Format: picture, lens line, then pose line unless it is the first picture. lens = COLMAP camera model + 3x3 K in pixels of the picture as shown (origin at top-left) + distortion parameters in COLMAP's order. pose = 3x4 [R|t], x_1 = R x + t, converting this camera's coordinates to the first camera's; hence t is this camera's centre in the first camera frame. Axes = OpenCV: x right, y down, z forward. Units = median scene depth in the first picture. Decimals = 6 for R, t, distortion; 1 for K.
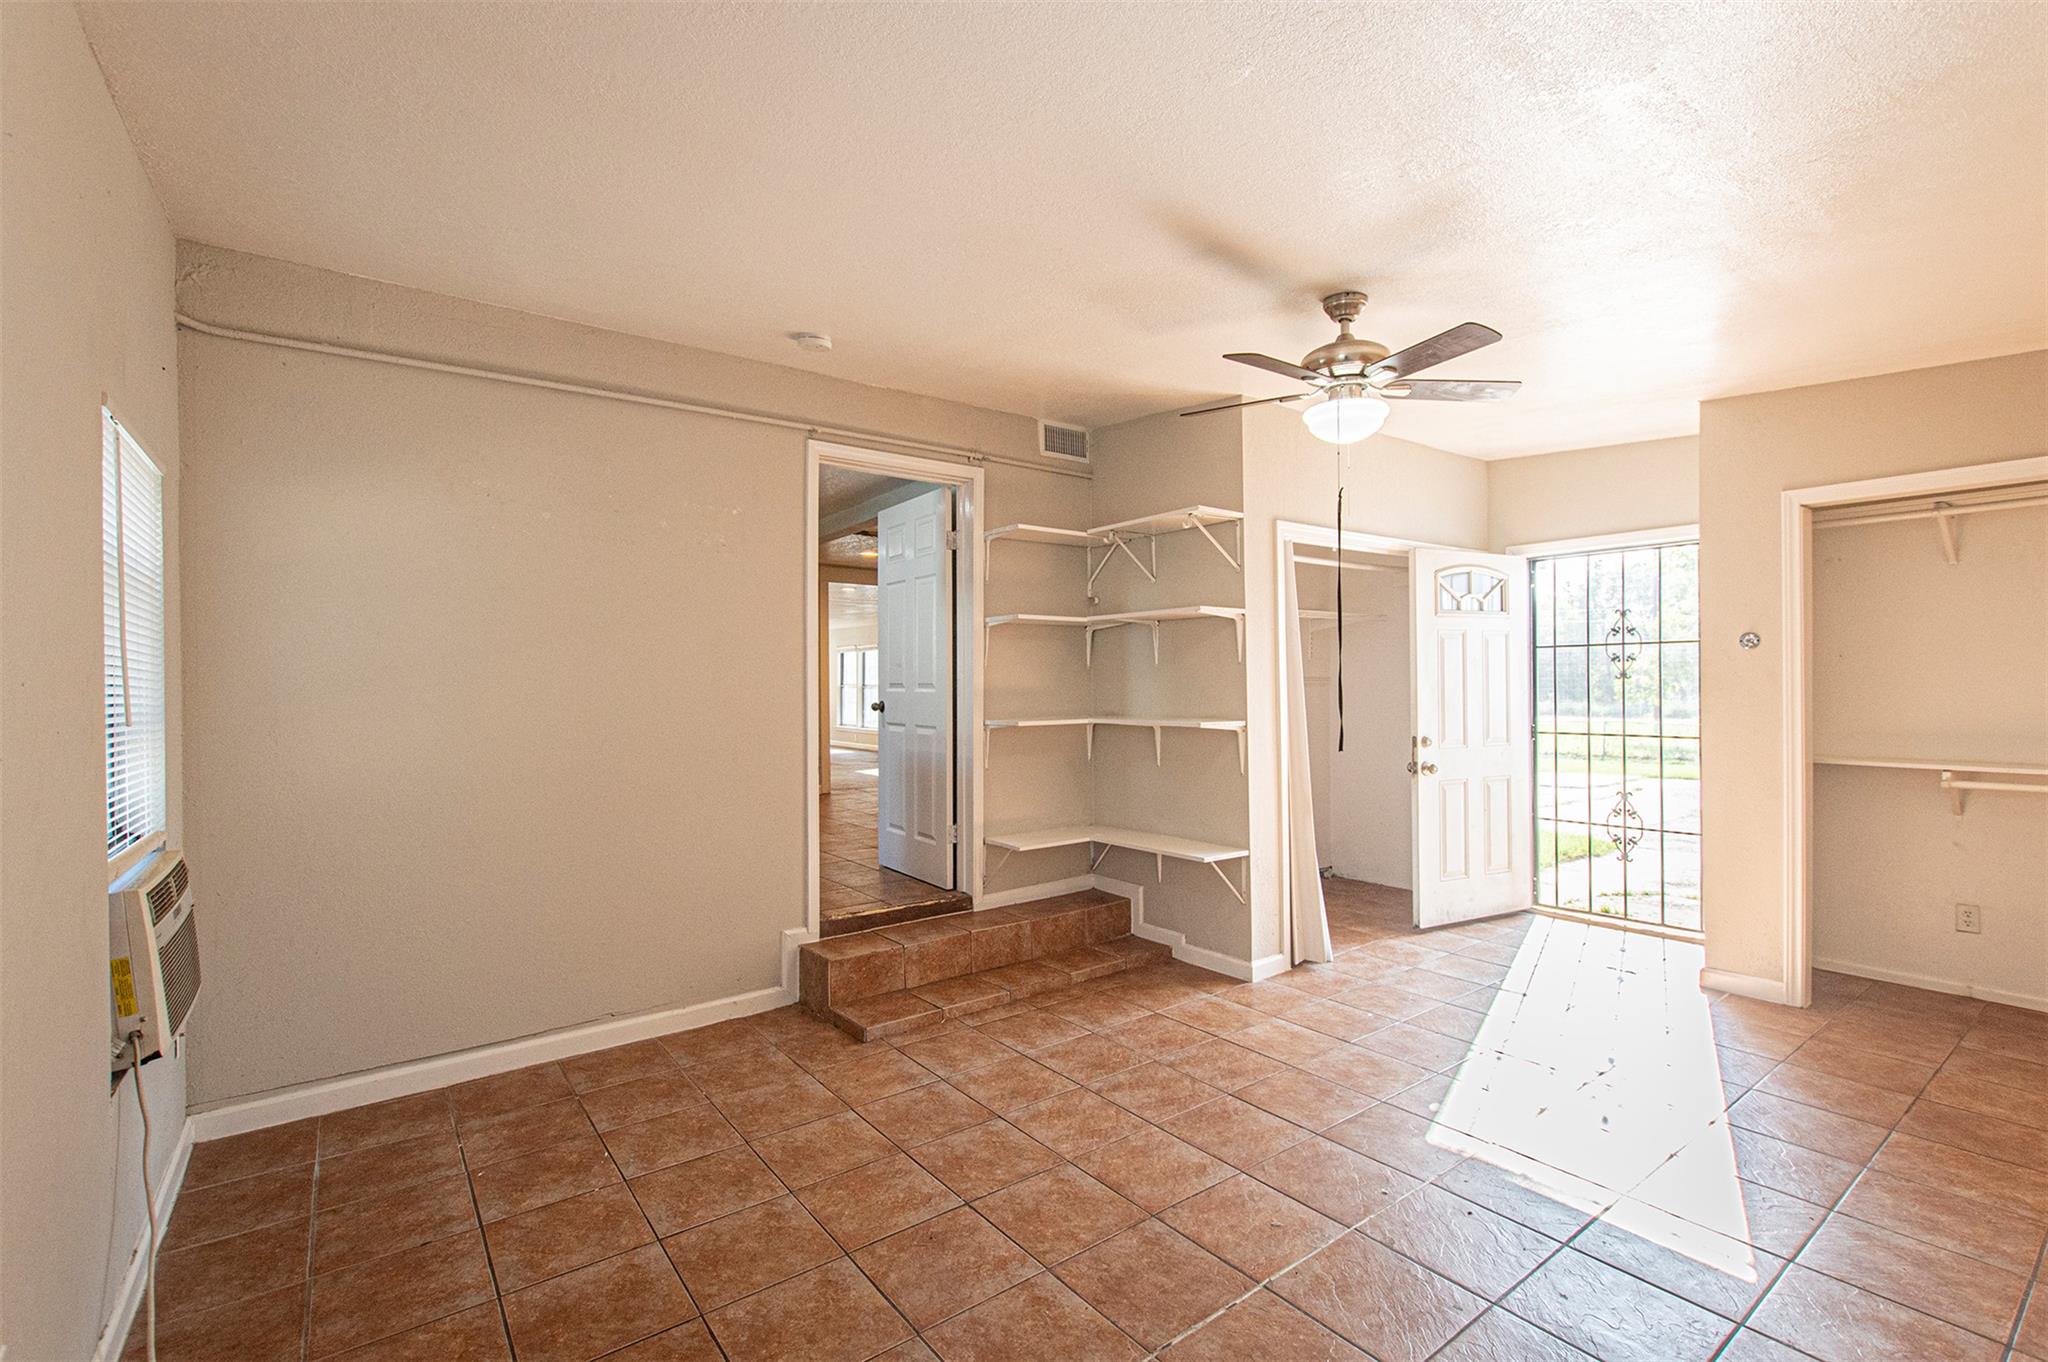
lens RADIAL K [[892.4, 0, 1021.6], [0, 892.4, 685.1], [0, 0, 1]] dist [0.002805, -0.000656]
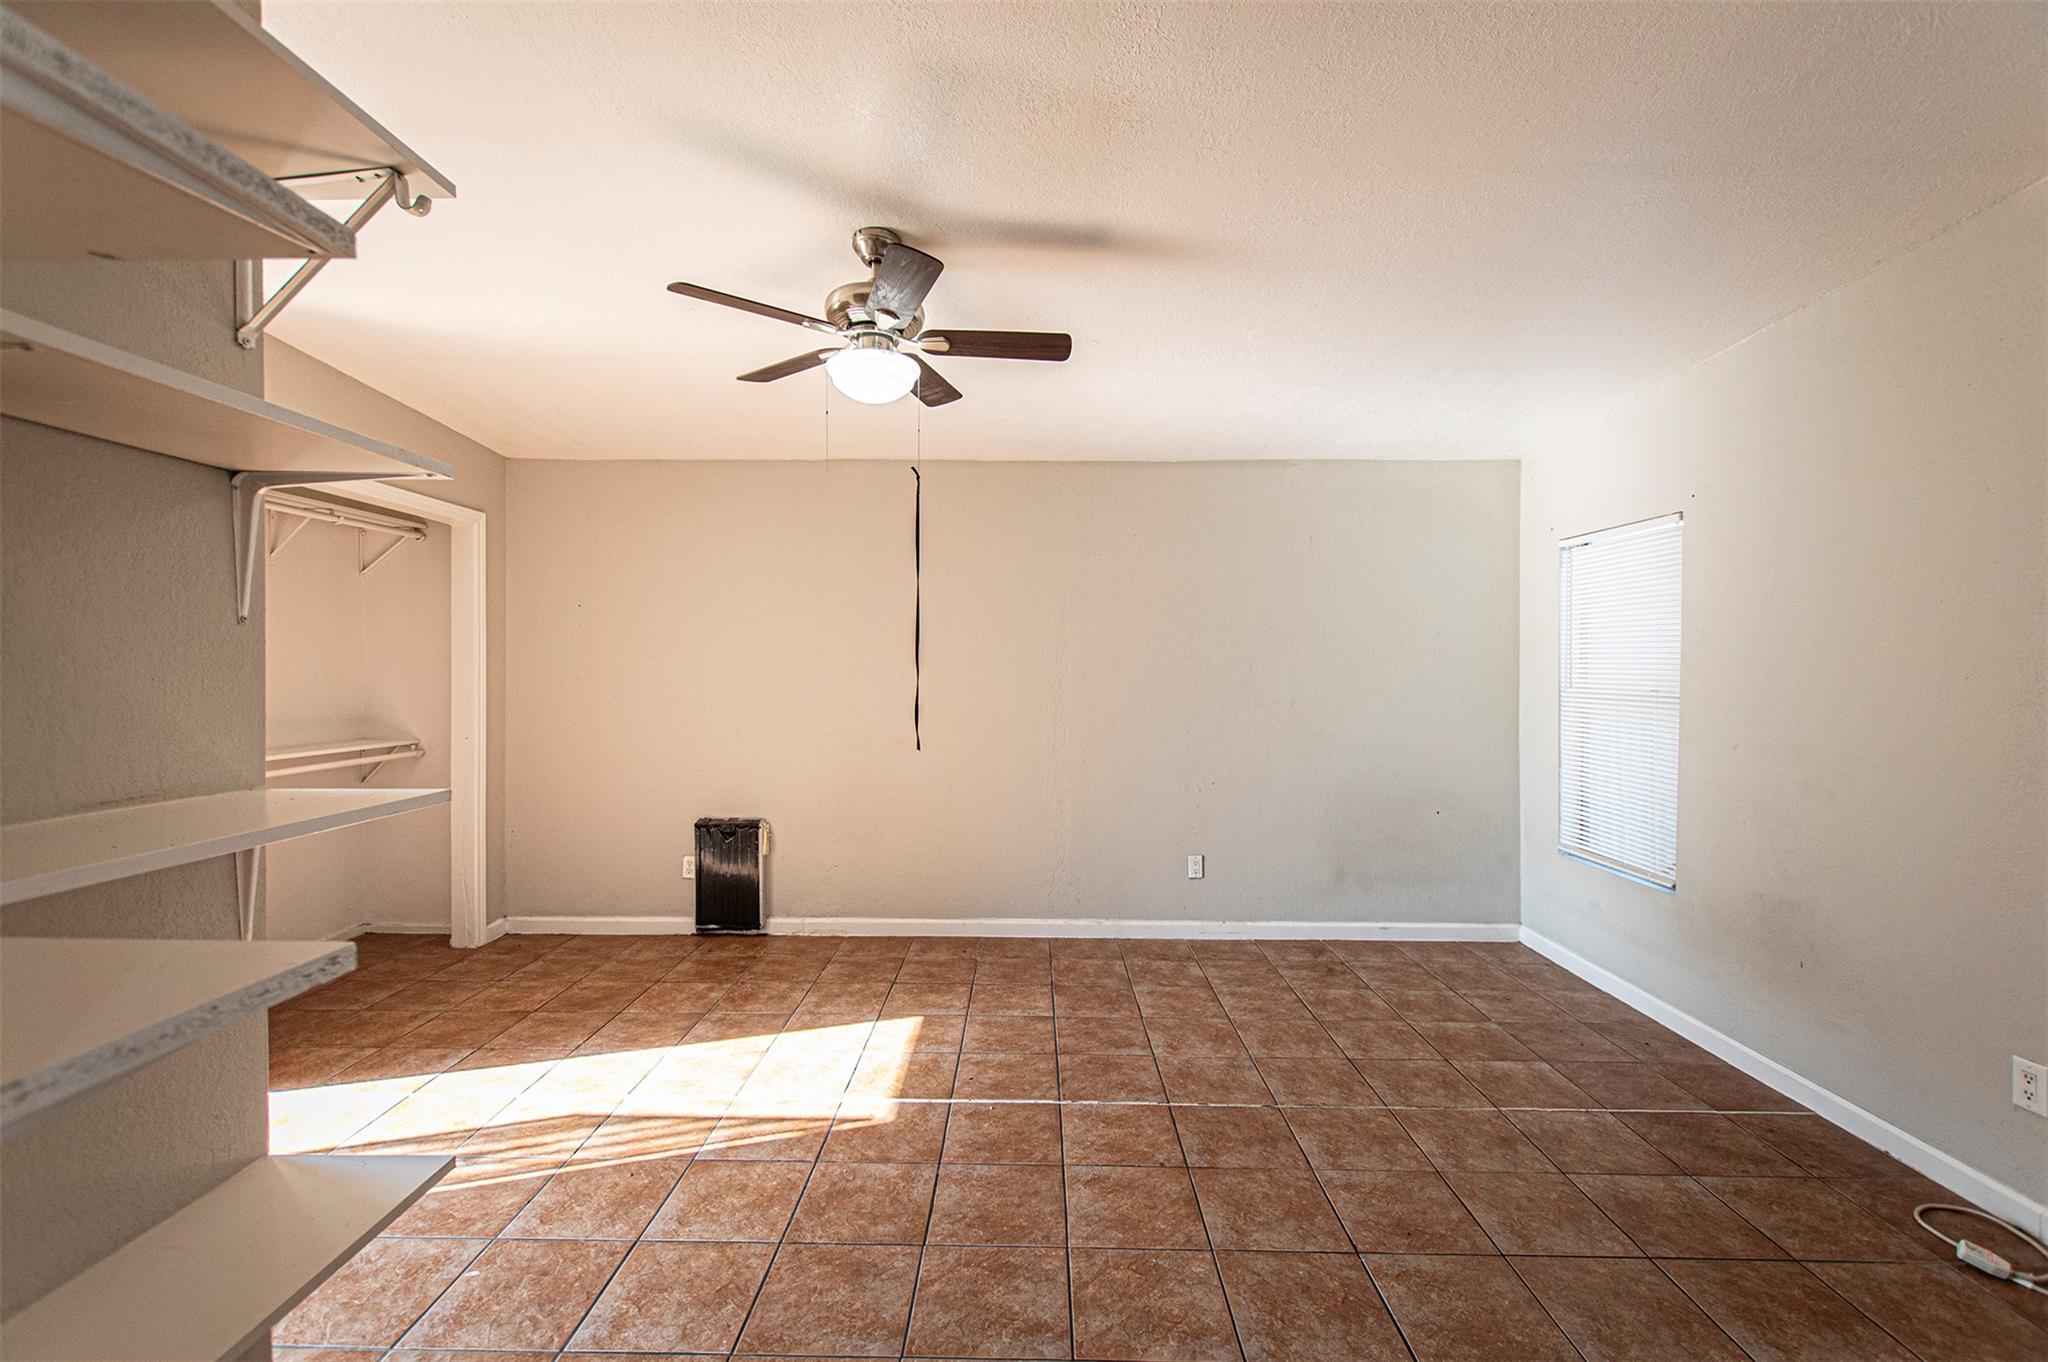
lens RADIAL K [[892.4, 0, 1026.5], [0, 892.4, 676.7], [0, 0, 1]] dist [0.002805, -0.000656]
pose [[-0.797751, -0.002932, 0.602980, -0.328263], [0.000344, 0.999986, 0.005316, -0.004405], [-0.602987, 0.004449, -0.797739, 1.870056]]
